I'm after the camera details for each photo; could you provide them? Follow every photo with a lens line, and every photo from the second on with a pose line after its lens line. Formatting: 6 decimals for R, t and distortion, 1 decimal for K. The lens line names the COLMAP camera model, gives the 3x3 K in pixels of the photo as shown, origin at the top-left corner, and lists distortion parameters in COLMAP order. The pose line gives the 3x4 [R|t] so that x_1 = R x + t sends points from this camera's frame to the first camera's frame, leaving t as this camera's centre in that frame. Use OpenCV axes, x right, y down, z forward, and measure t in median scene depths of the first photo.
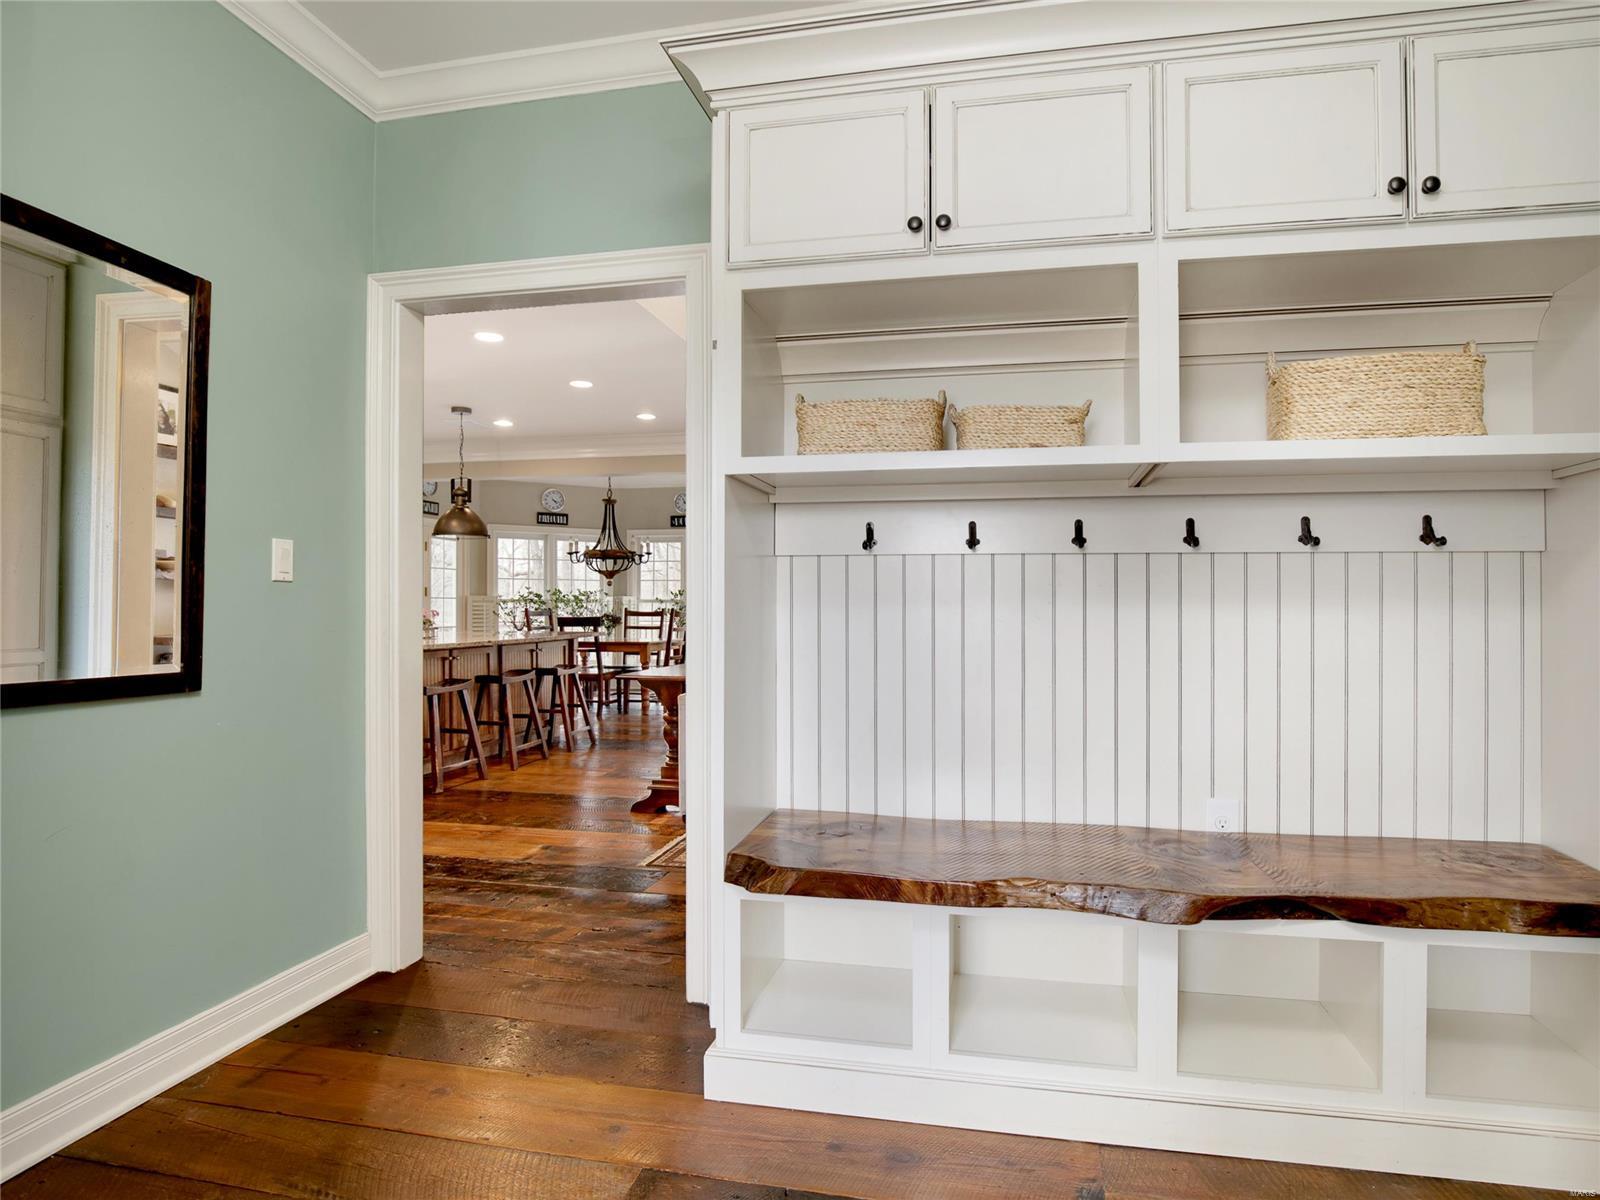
lens RADIAL K [[891.3, 0, 844.2], [0, 891.3, 603.5], [0, 0, 1]] dist [-0.017318, 0.001605]
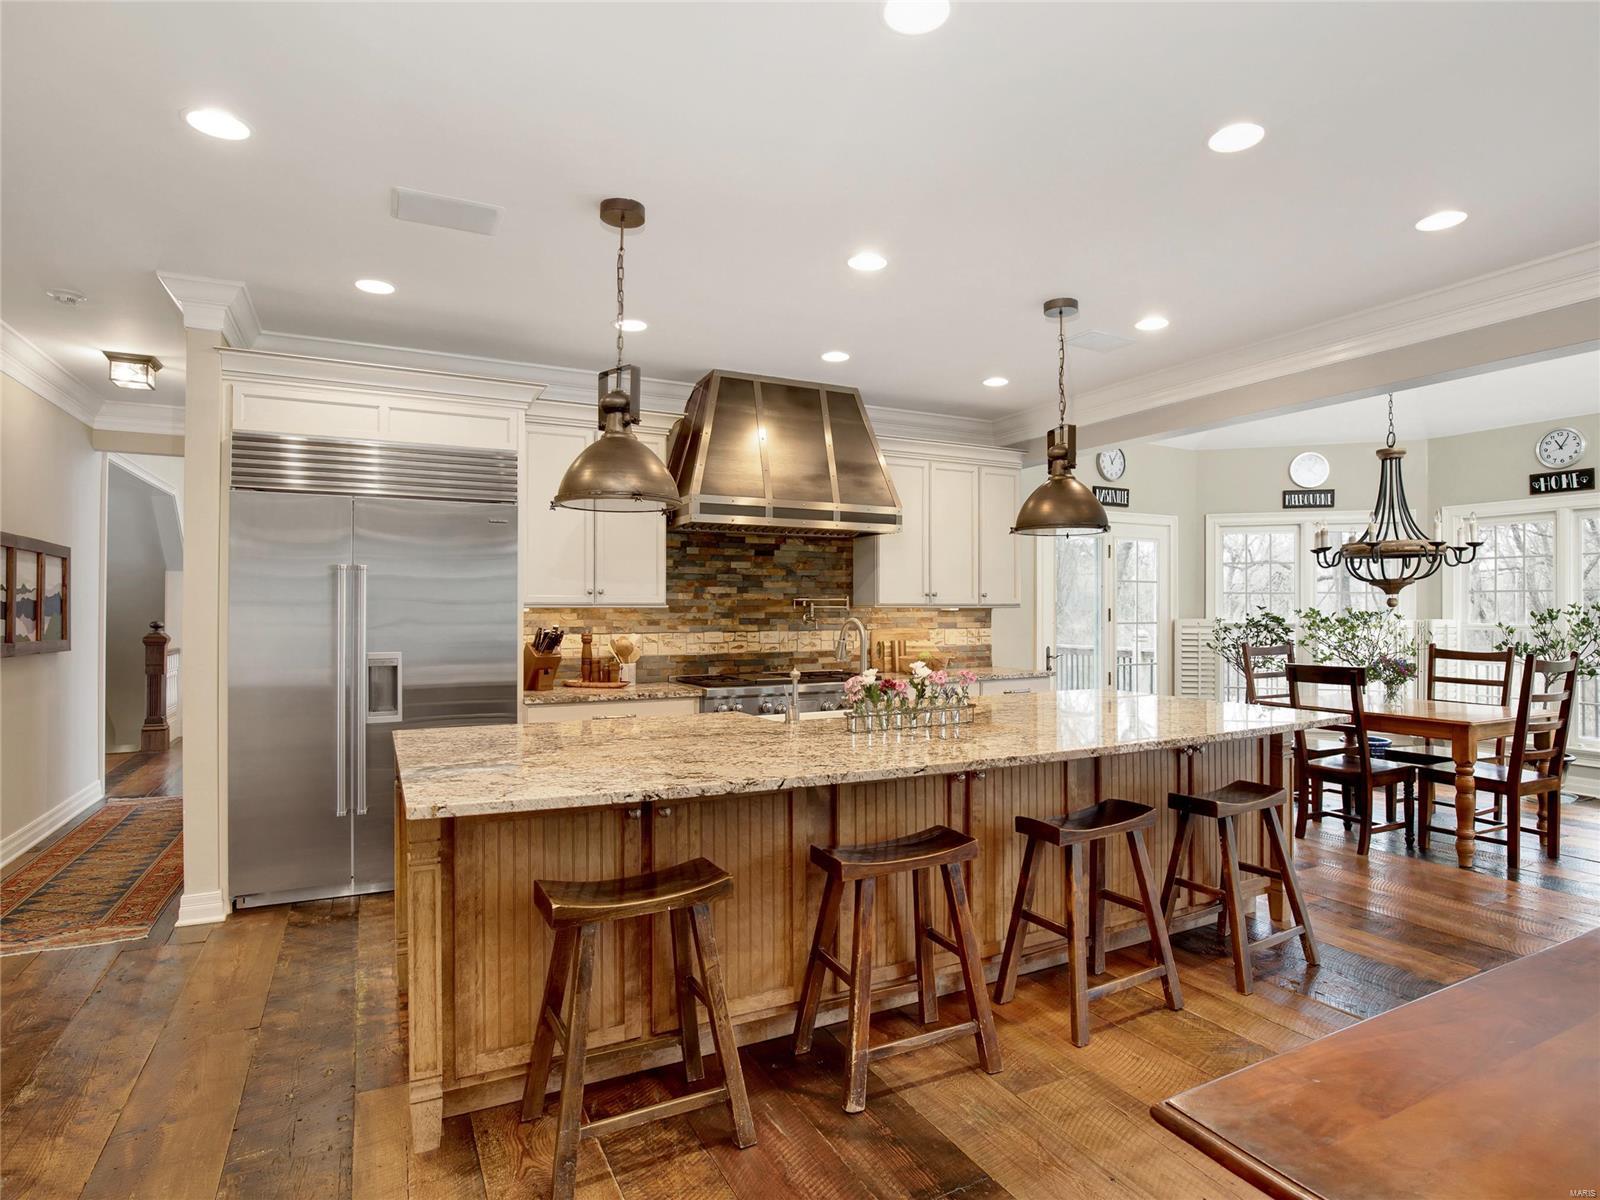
lens RADIAL K [[891.3, 0, 844.2], [0, 891.3, 603.5], [0, 0, 1]] dist [-0.017318, 0.001605]
pose [[0.651308, -0.002902, -0.758808, -0.068996], [0.000298, 0.999994, -0.003569, -0.020164], [0.758813, 0.002098, 0.651305, 0.388504]]
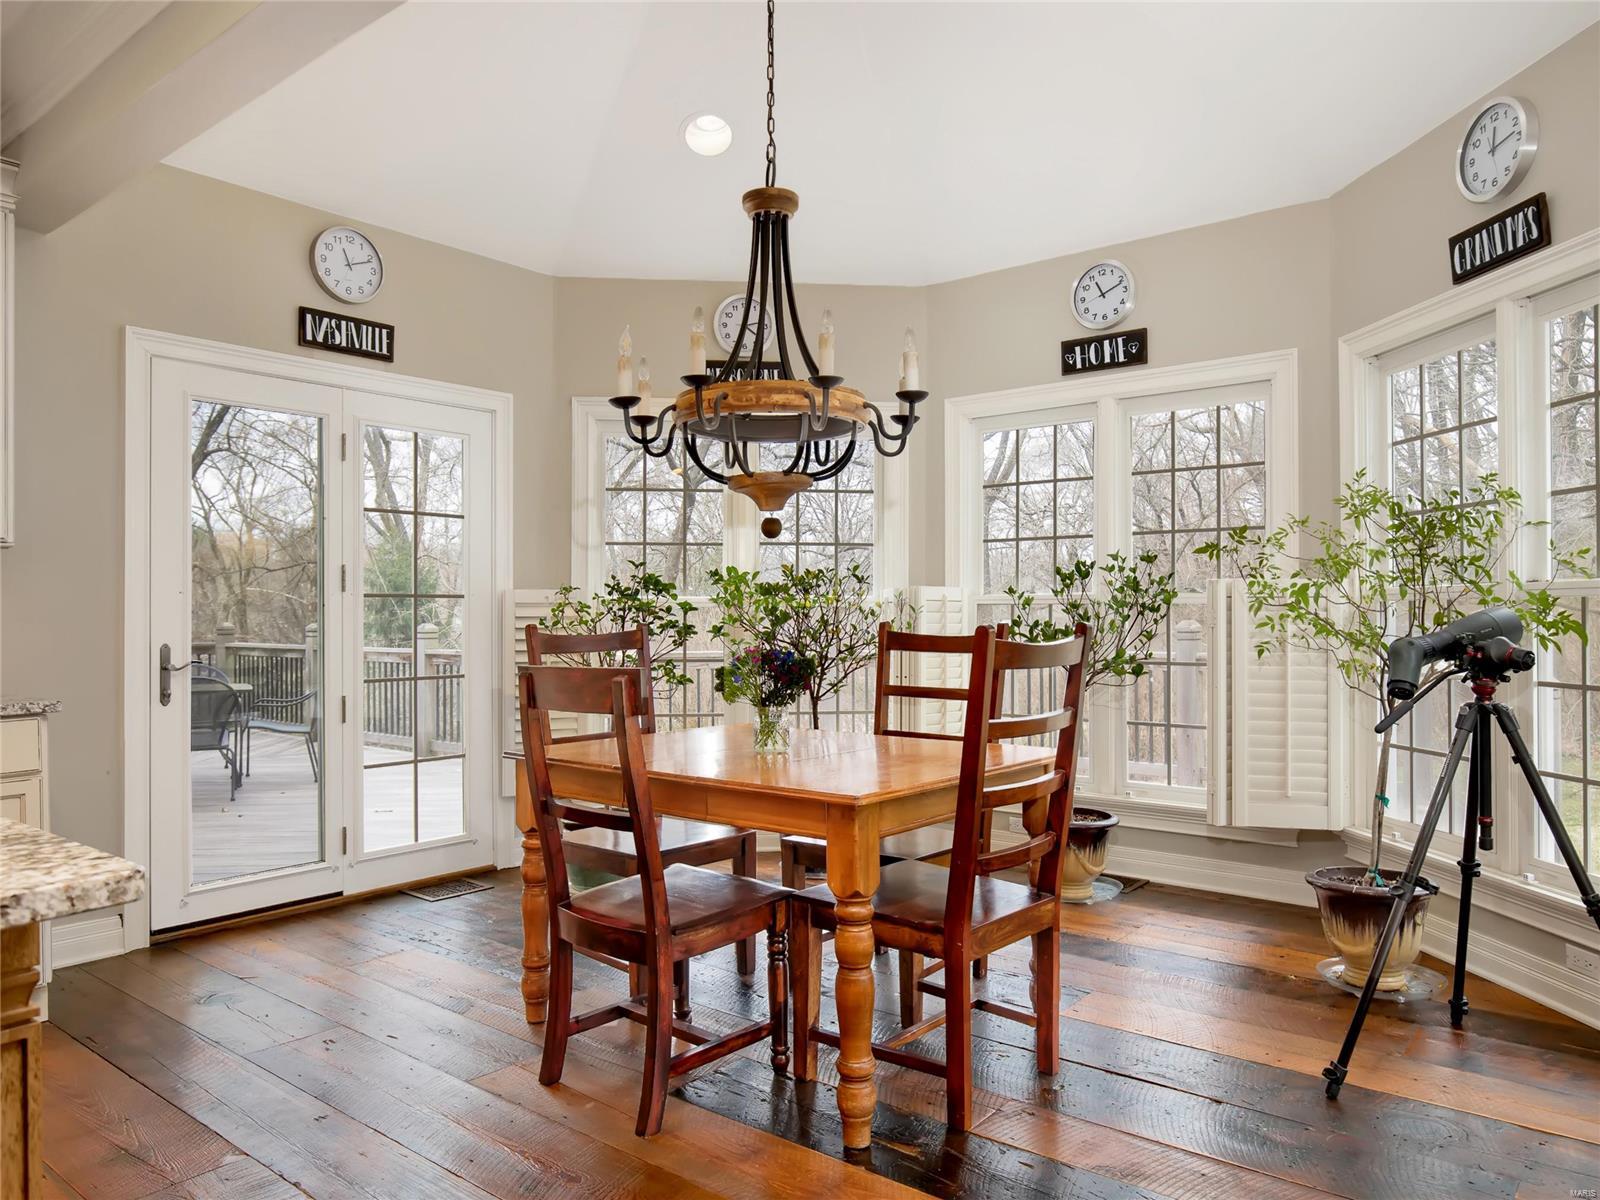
lens RADIAL K [[1063.2, 0, 905.7], [0, 1063.2, 618.1], [0, 0, 1]] dist [-0.000690, -0.000770]
pose [[0.913758, -0.003384, -0.406245, -0.106917], [0.004395, 0.999989, 0.001554, 0.003103], [0.406235, -0.003205, 0.913763, 0.744945]]
